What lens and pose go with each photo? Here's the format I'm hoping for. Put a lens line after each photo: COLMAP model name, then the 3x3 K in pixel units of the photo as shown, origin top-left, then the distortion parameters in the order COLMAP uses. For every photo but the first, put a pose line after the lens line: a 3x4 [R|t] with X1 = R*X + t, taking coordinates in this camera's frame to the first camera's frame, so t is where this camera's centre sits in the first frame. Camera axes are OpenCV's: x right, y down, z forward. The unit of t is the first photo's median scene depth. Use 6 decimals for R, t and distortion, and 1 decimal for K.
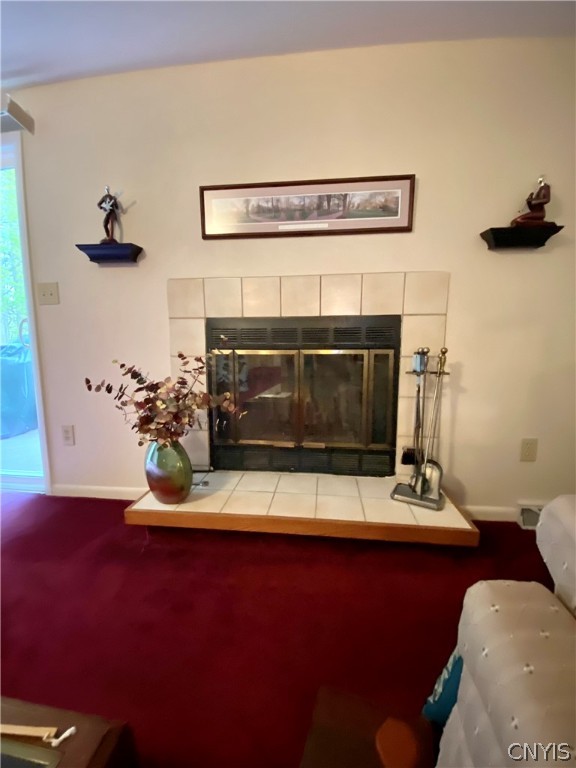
lens RADIAL K [[307.6, 0, 288.0], [0, 307.6, 384.0], [0, 0, 1]] dist [0.037661, -0.033708]
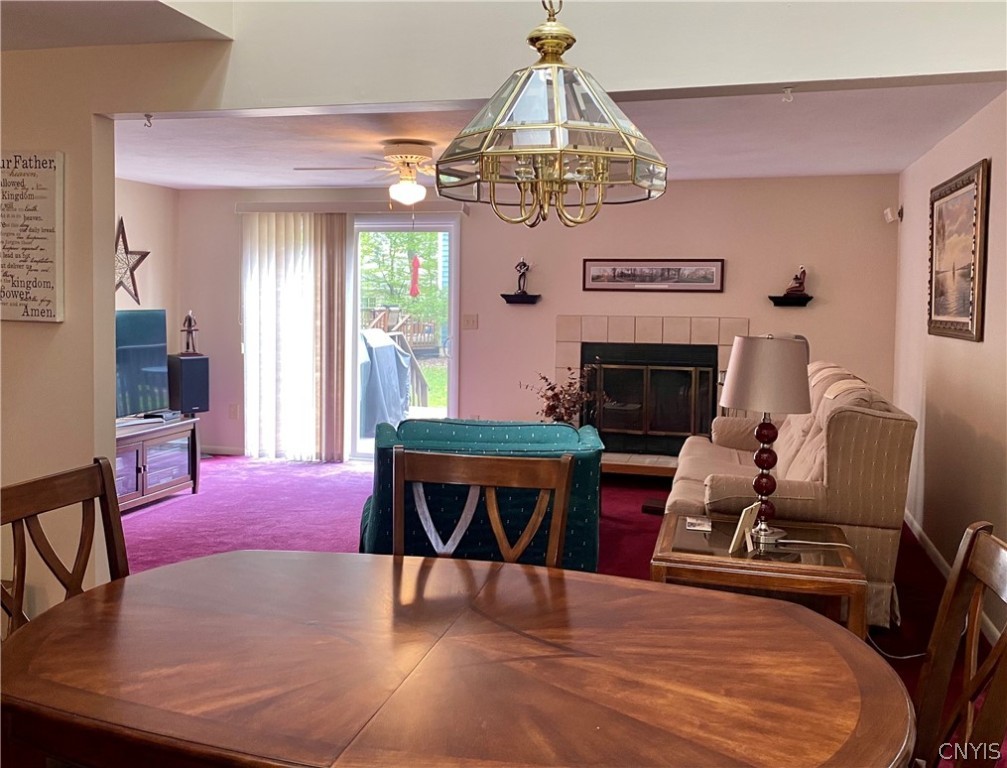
lens RADIAL K [[915.4, 0, 474.3], [0, 915.4, 356.1], [0, 0, 1]] dist [0.069943, -0.158463]
pose [[0.984349, 0.024710, -0.174490, -0.011902], [-0.036285, 0.997325, -0.063458, 0.153683], [0.172455, 0.068796, 0.982612, -3.562785]]
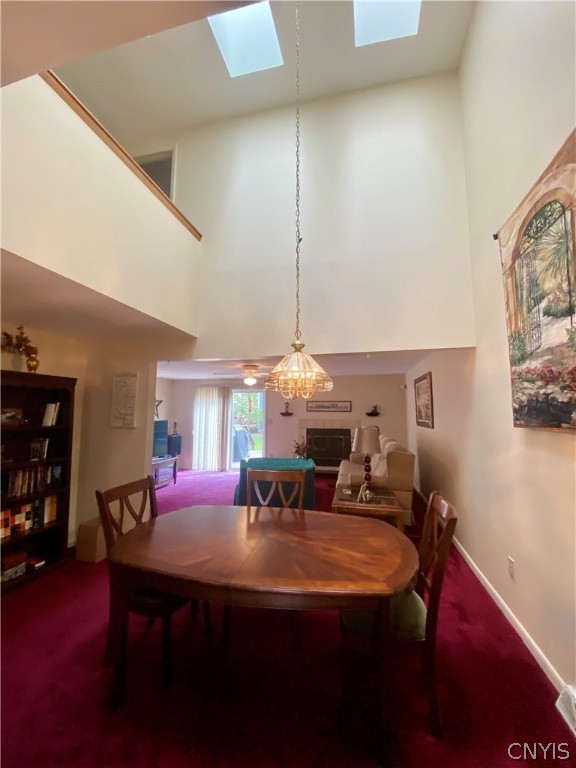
lens RADIAL K [[307.6, 0, 288.0], [0, 307.6, 384.0], [0, 0, 1]] dist [0.037661, -0.033708]
pose [[0.993292, -0.005123, -0.115520, -0.021227], [-0.019779, 0.976769, -0.213379, 0.117989], [0.113929, 0.214232, 0.970116, -3.680595]]
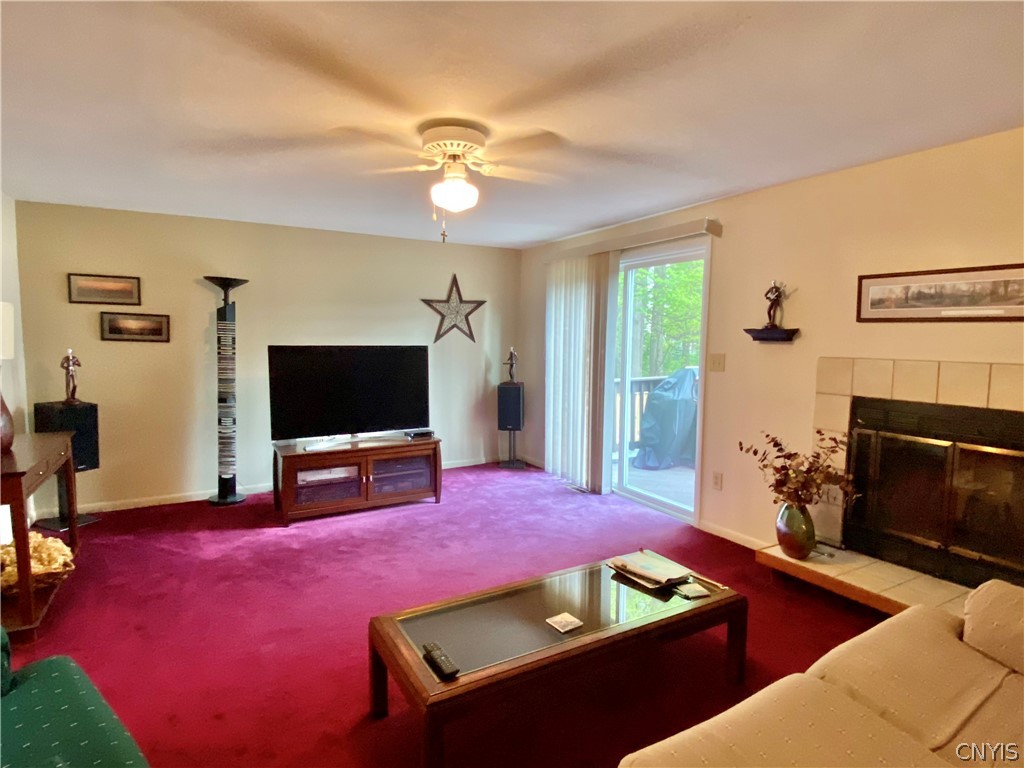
lens RADIAL K [[552.0, 0, 512.0], [0, 552.0, 384.0], [0, 0, 1]] dist [0.006324, -0.024089]
pose [[0.590333, 0.076471, -0.803529, 0.567396], [-0.117125, 0.993081, 0.008461, -0.147347], [0.798617, 0.089119, 0.595205, -1.049844]]
